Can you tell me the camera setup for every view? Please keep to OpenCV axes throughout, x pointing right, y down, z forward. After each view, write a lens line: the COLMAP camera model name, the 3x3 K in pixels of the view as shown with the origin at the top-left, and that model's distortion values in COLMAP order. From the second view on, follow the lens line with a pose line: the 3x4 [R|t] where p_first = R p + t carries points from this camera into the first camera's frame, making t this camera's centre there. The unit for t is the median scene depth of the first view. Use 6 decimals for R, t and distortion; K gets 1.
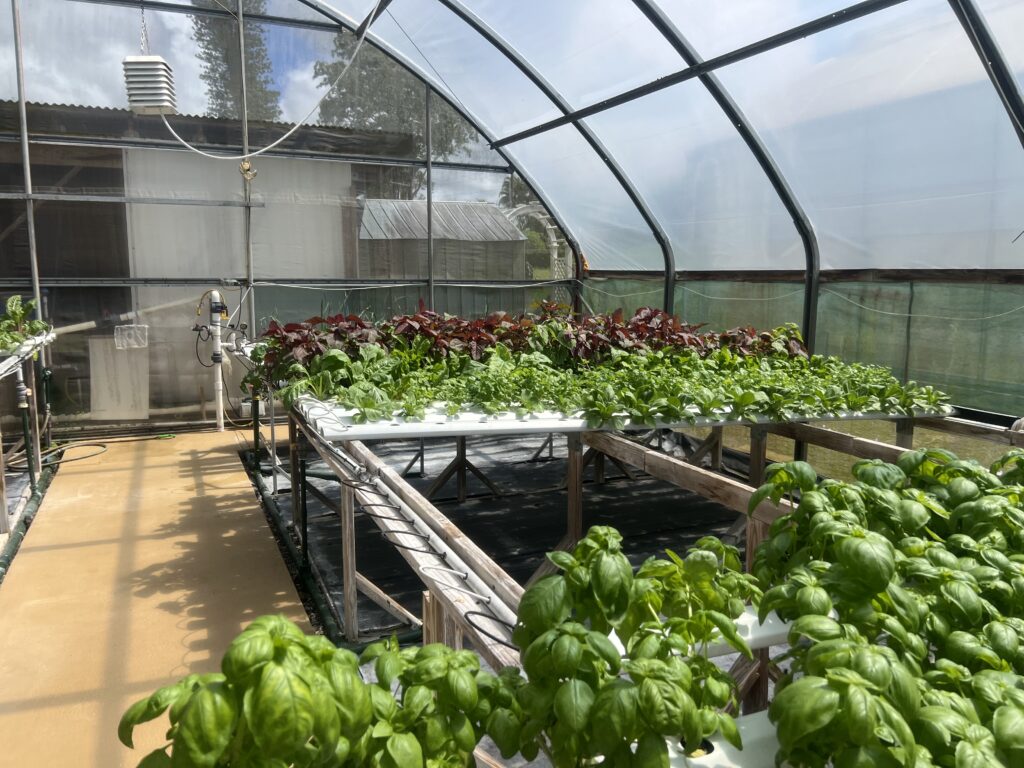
lens RADIAL K [[766.4, 0, 514.5], [0, 766.4, 381.6], [0, 0, 1]] dist [0.065253, -0.095478]
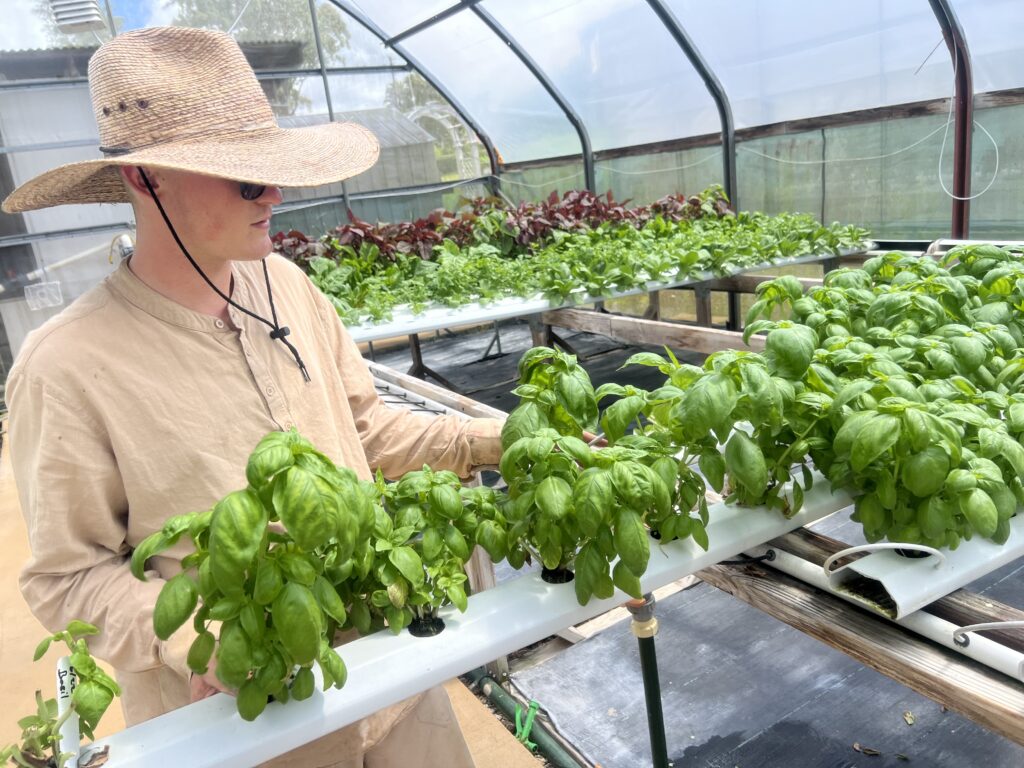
lens RADIAL K [[777.6, 0, 512.0], [0, 777.6, 384.0], [0, 0, 1]] dist [0.061800, -0.099641]
pose [[0.982761, -0.157687, 0.096519, -0.061156], [0.145899, 0.982120, 0.118973, 0.025674], [-0.113553, -0.102840, 0.988195, -0.034840]]
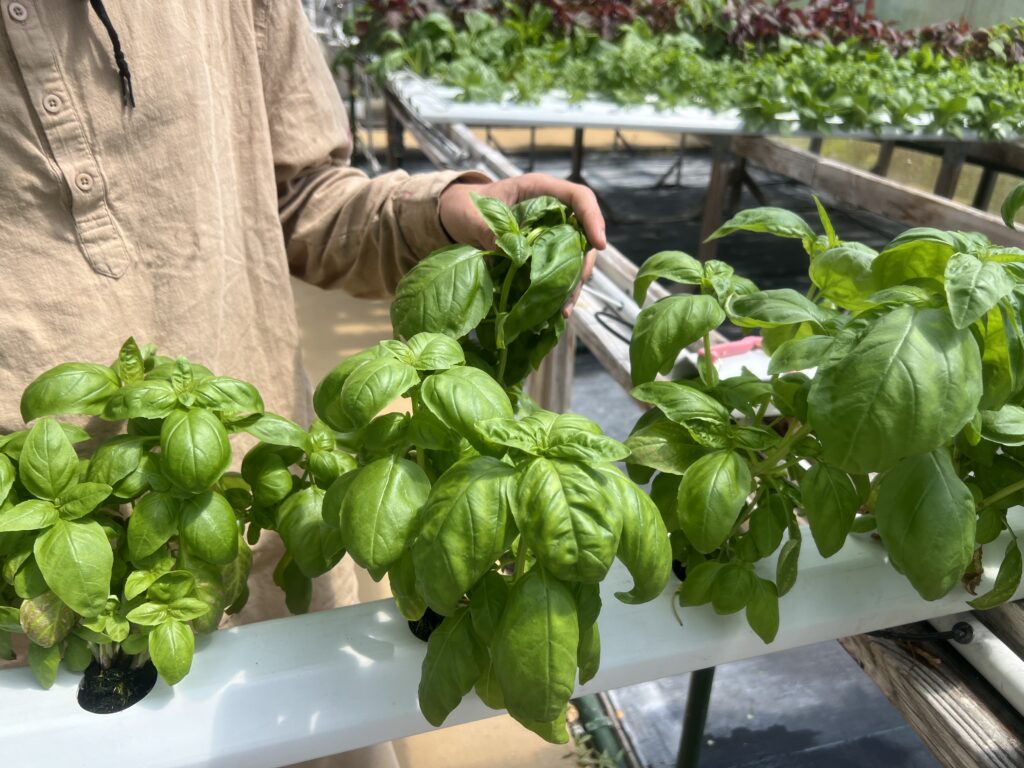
lens RADIAL K [[766.4, 0, 514.5], [0, 766.4, 381.6], [0, 0, 1]] dist [0.065253, -0.095478]
pose [[0.988715, 0.092769, -0.117632, -0.017480], [-0.049987, 0.944489, 0.324718, 0.048919], [0.141226, -0.315173, 0.938467, 0.110498]]
